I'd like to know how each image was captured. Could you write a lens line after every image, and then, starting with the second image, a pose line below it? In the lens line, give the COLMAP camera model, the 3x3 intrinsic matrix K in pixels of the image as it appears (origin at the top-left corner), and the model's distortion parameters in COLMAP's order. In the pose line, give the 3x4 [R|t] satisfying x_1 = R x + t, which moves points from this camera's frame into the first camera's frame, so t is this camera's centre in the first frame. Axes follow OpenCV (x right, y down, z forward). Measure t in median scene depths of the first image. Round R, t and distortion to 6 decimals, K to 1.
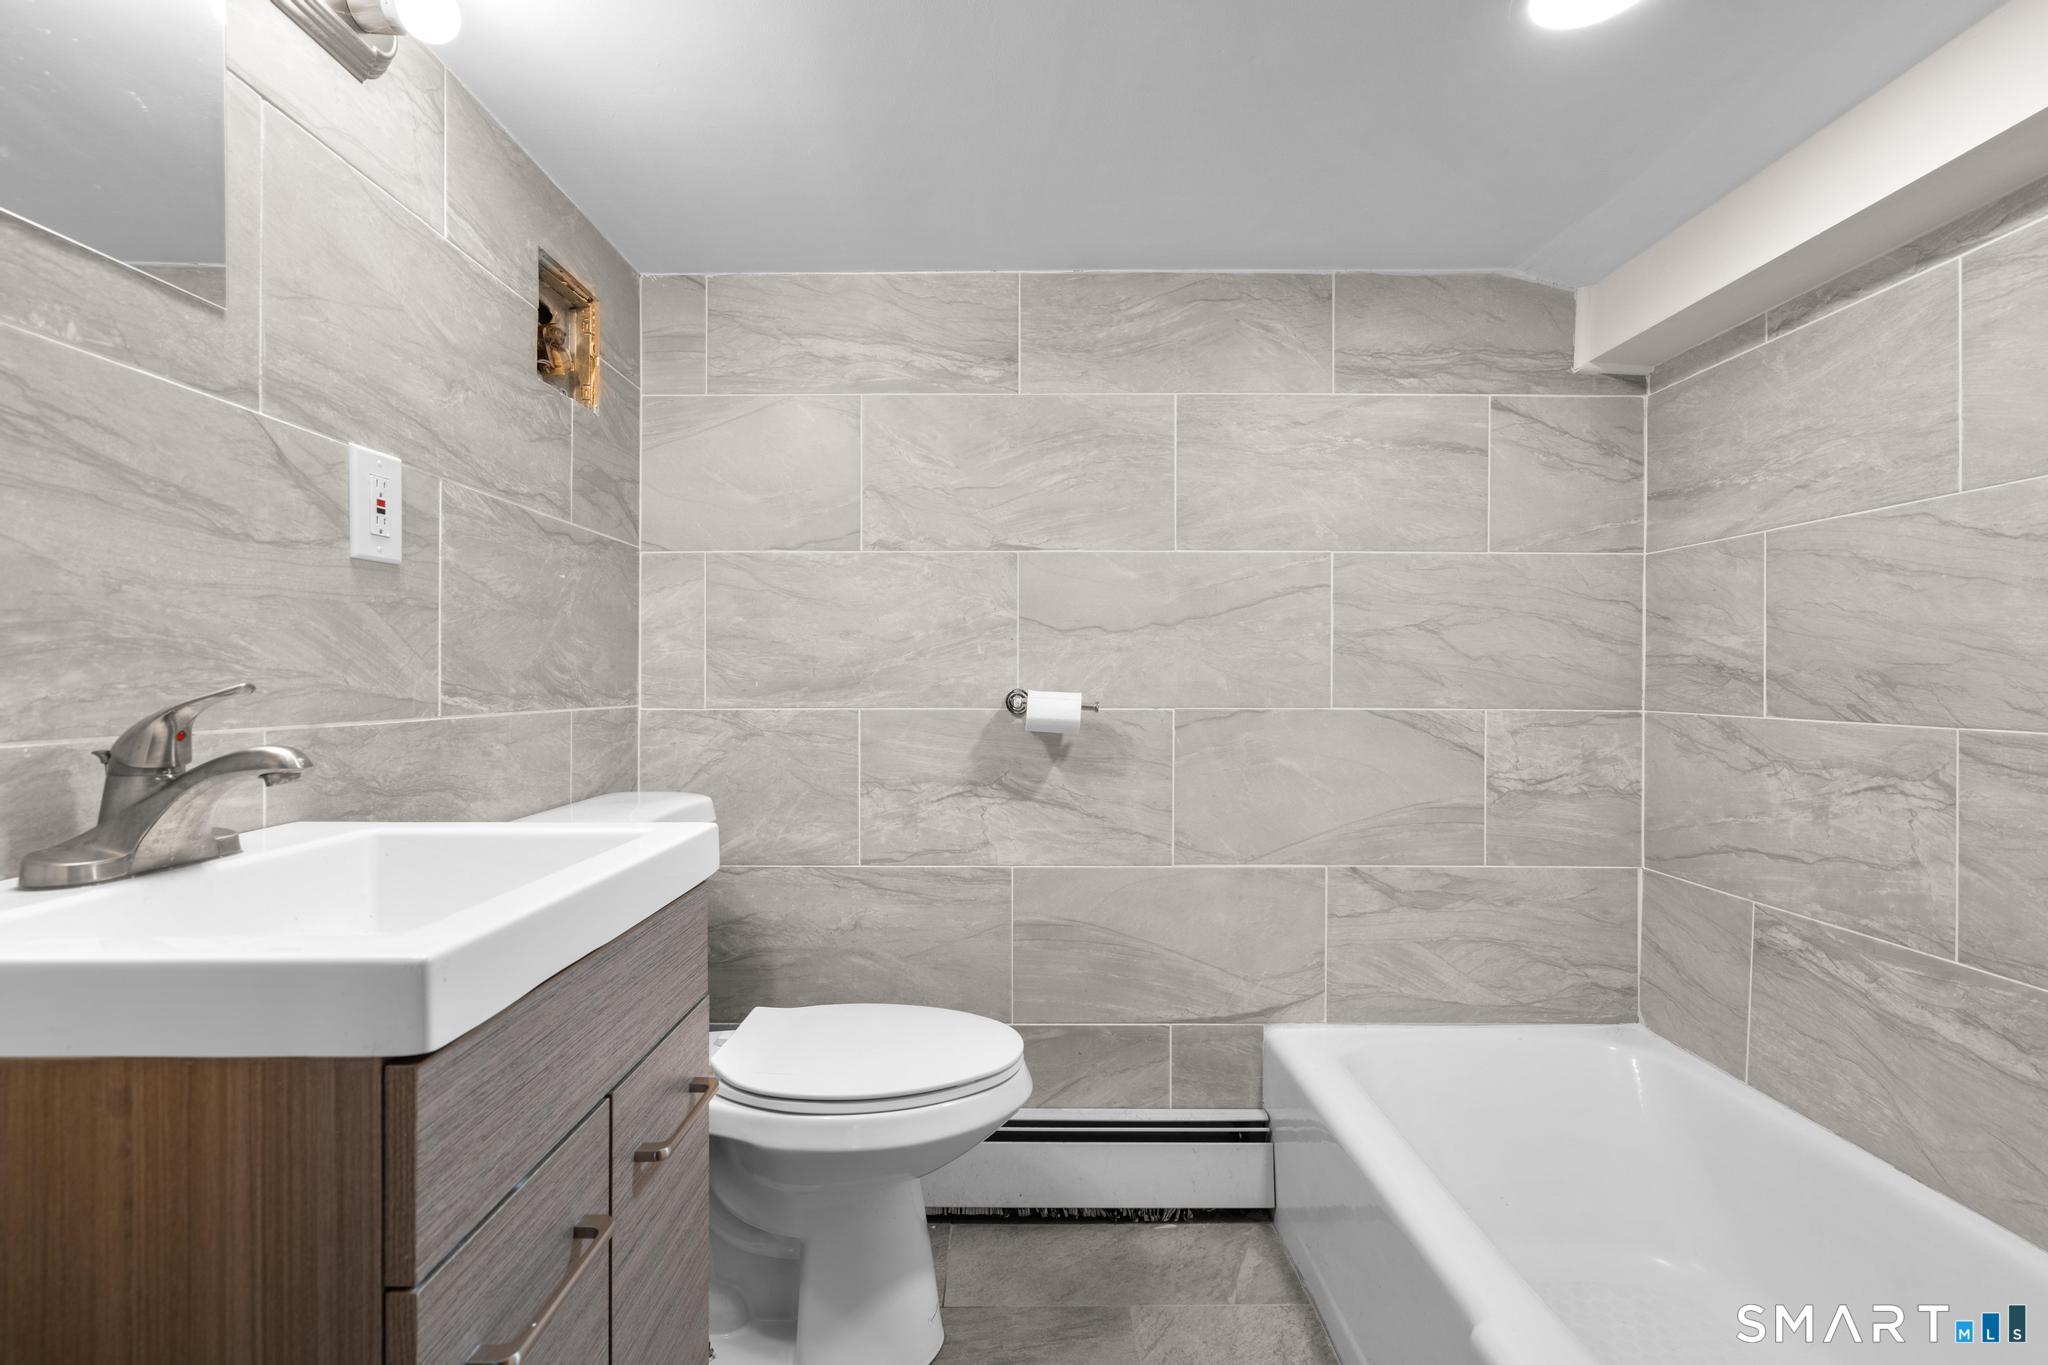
lens RADIAL K [[921.2, 0, 1020.4], [0, 921.2, 681.0], [0, 0, 1]] dist [-0.001712, 0.000761]
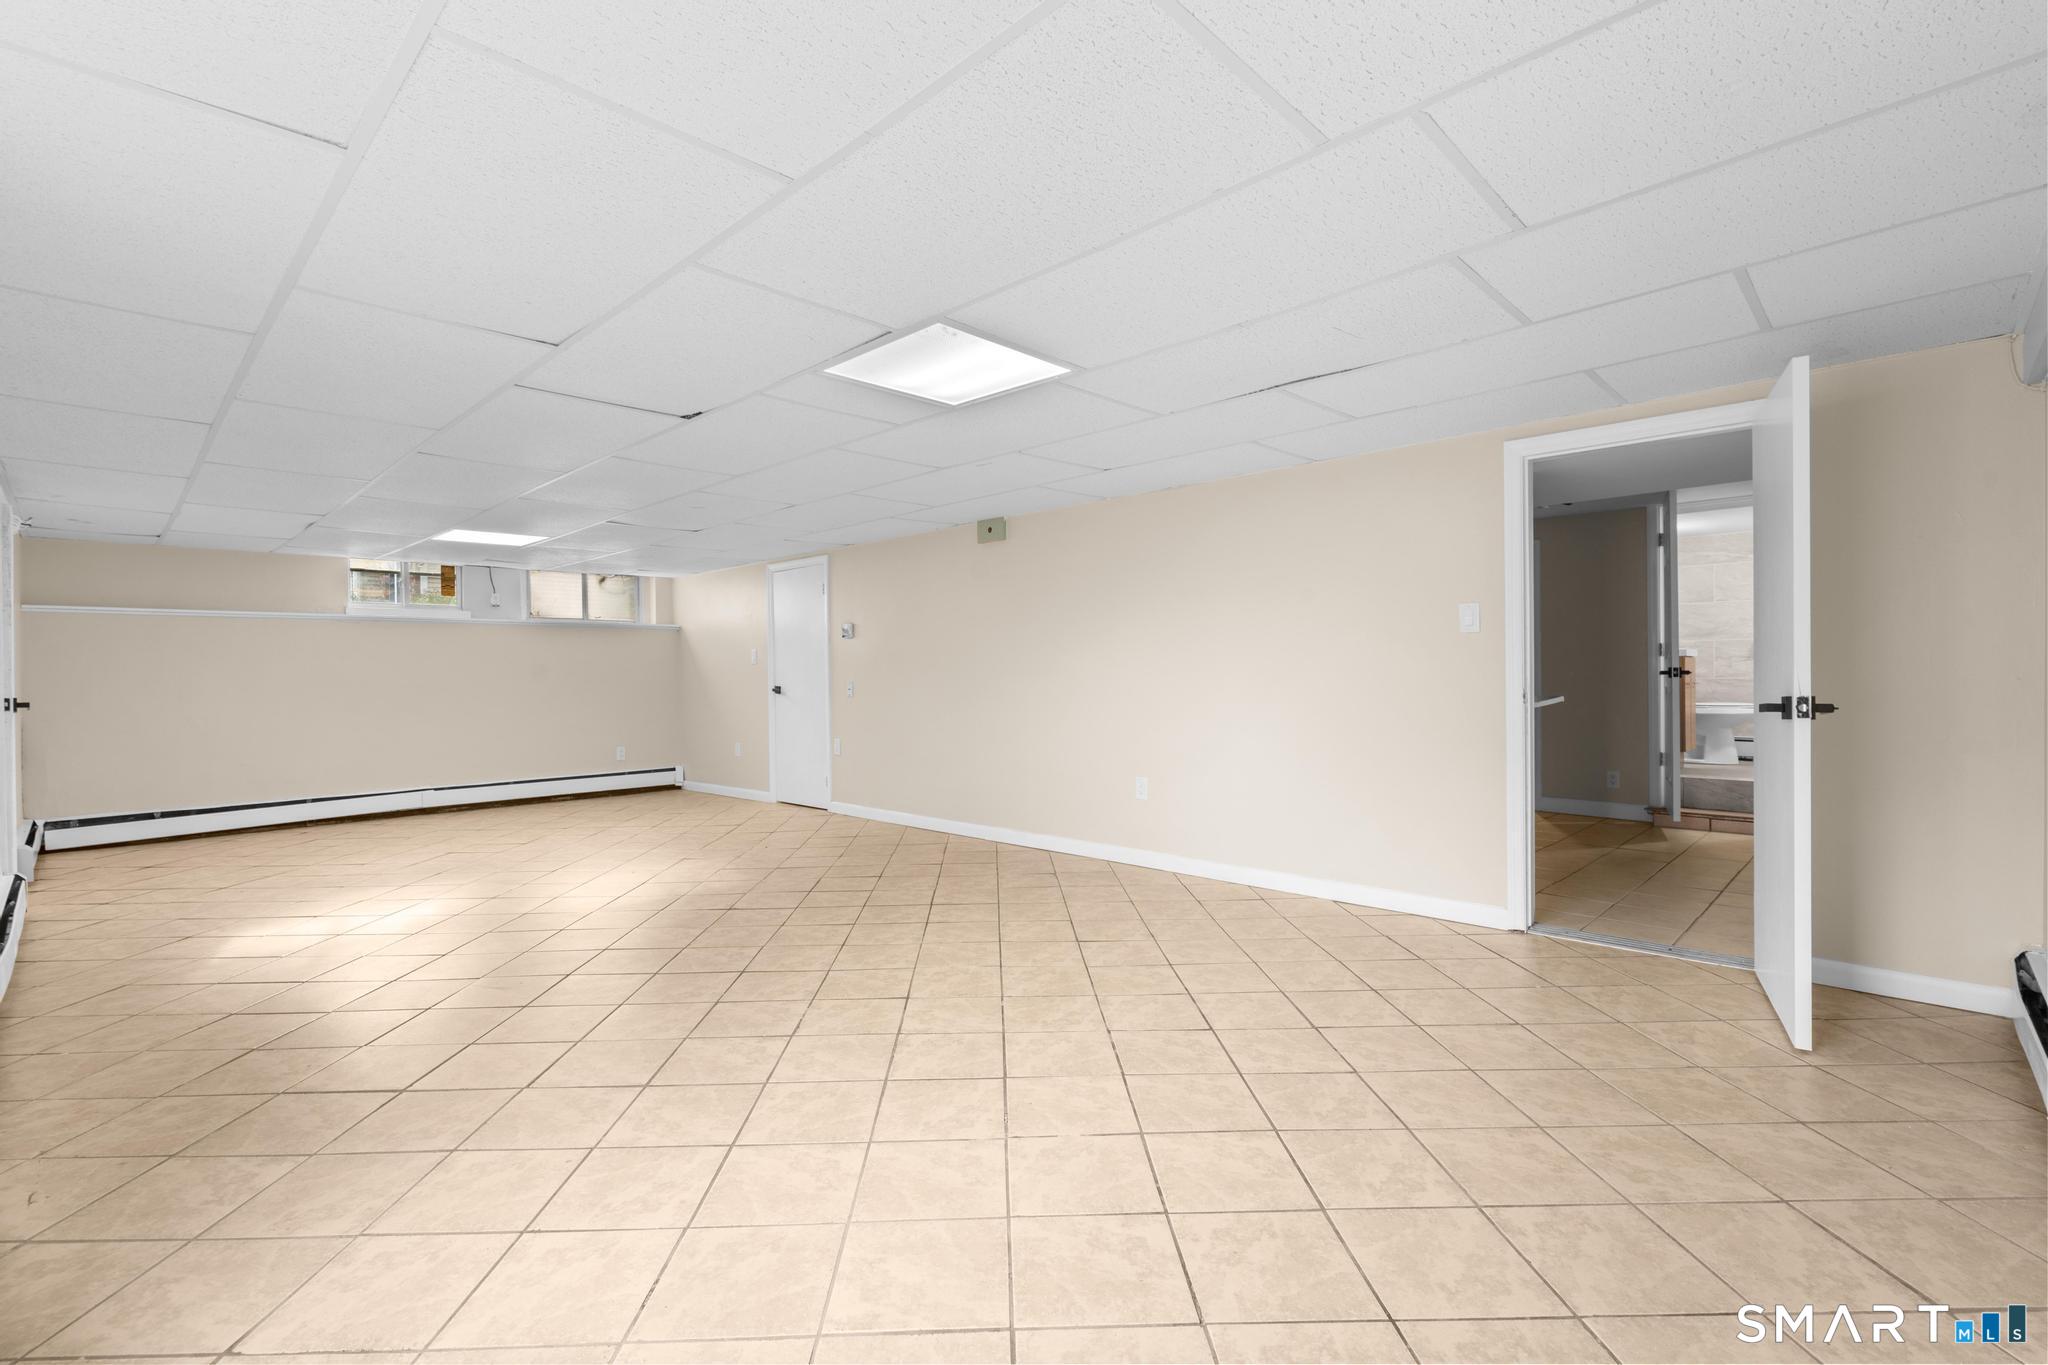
lens RADIAL K [[921.2, 0, 1020.4], [0, 921.2, 681.0], [0, 0, 1]] dist [-0.001712, 0.000761]
pose [[0.718708, -0.004530, -0.695297, 0.461551], [0.013459, 0.999882, 0.007398, 0.141669], [0.695182, -0.014675, 0.718684, -4.145936]]
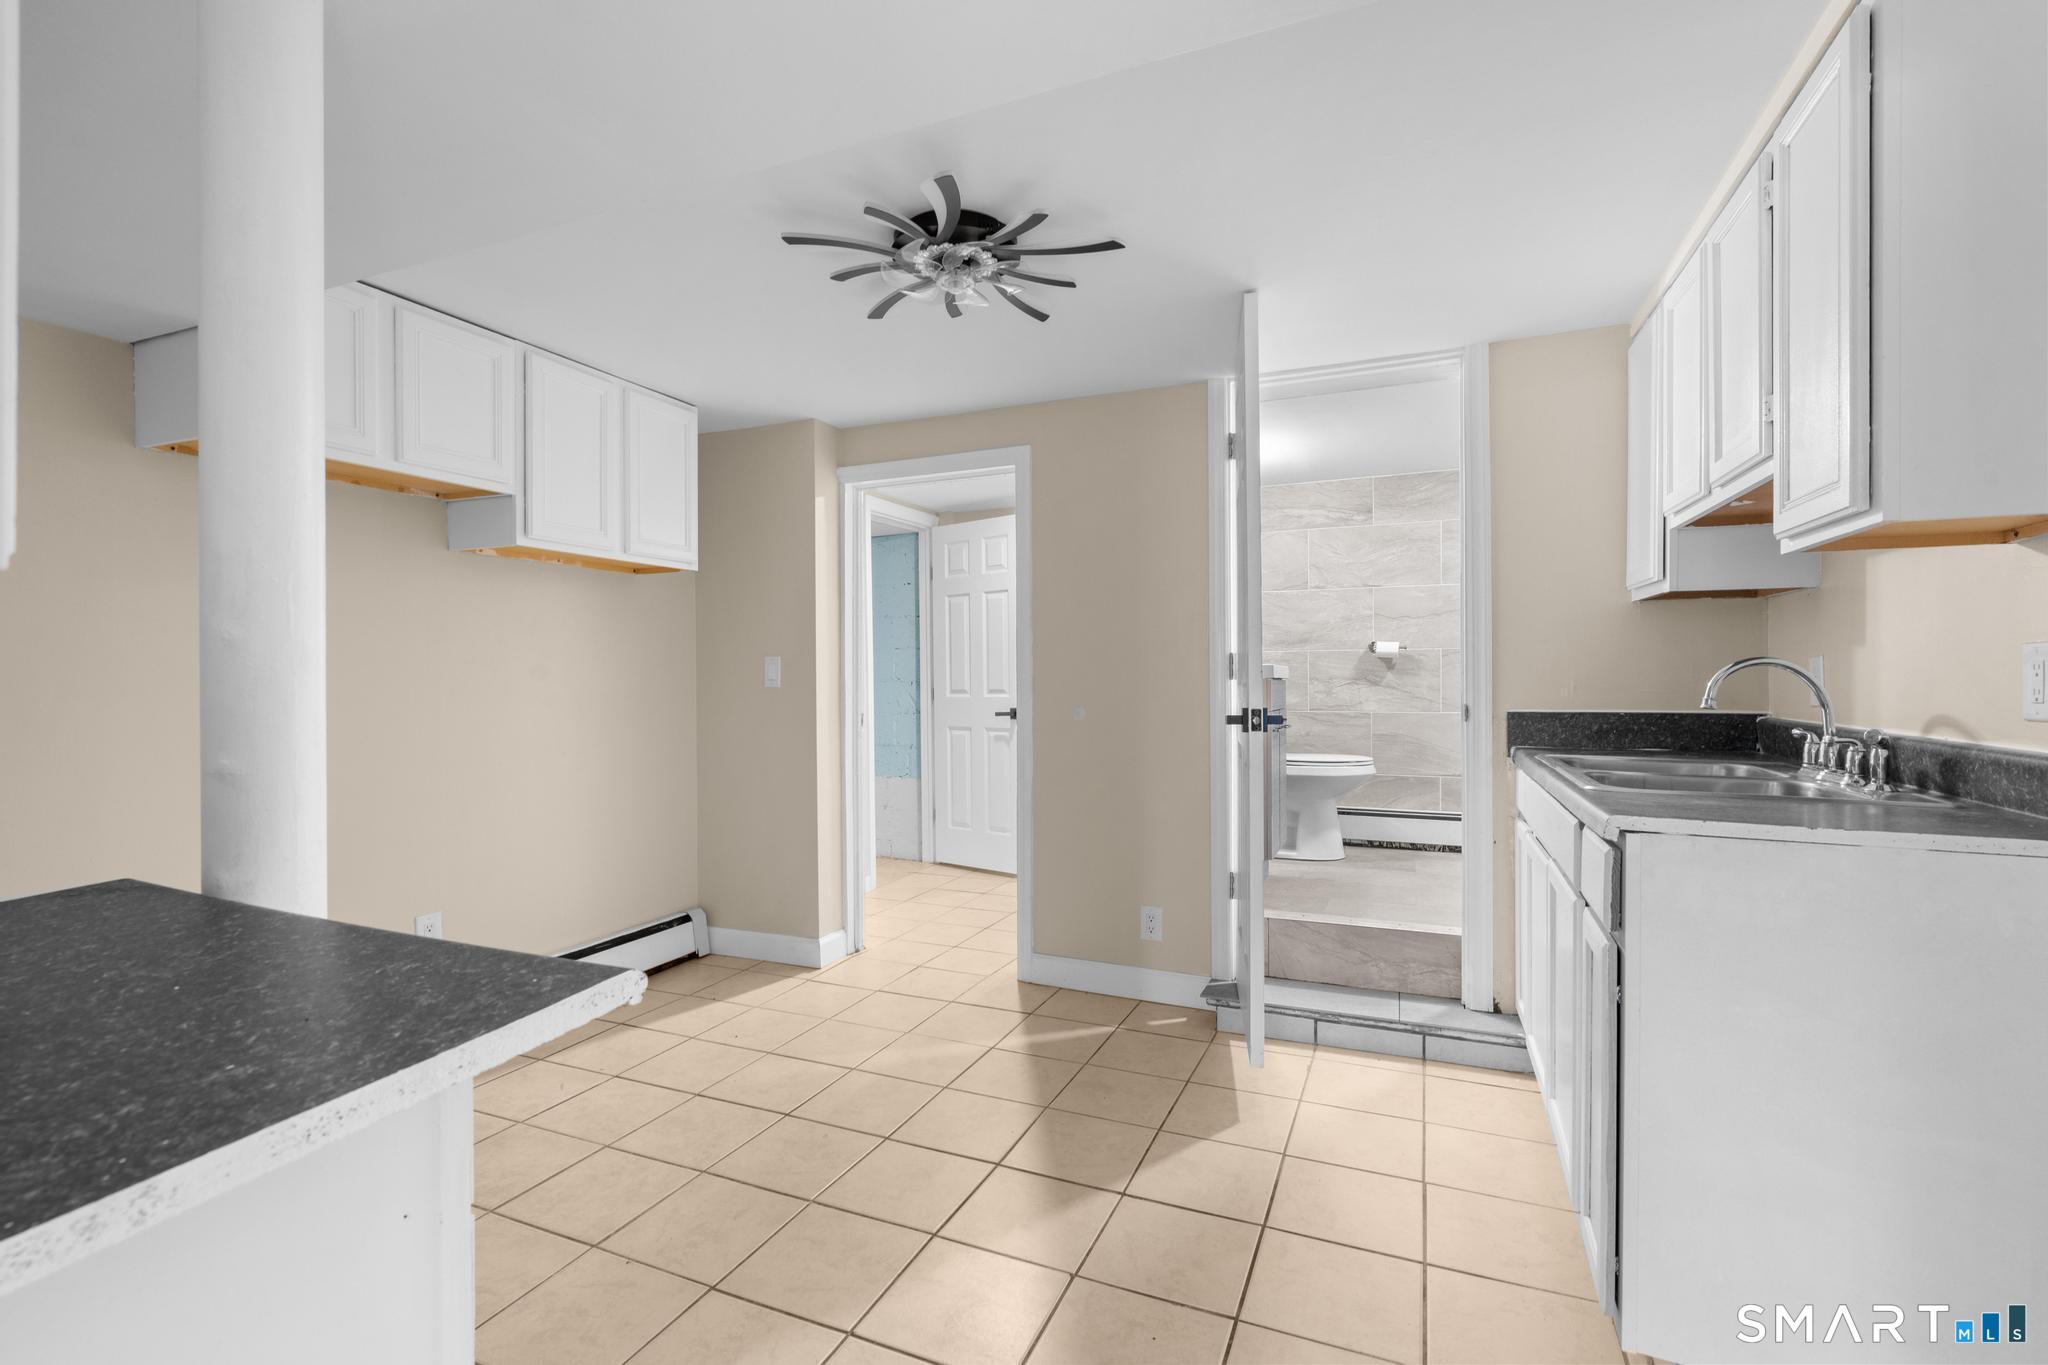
lens RADIAL K [[925.6, 0, 999.1], [0, 925.6, 678.2], [0, 0, 1]] dist [-0.032167, 0.000153]
pose [[0.911870, -0.004454, -0.410455, 0.096818], [0.005871, 0.999980, 0.002194, 0.097324], [0.410437, -0.004410, 0.911878, -1.728440]]
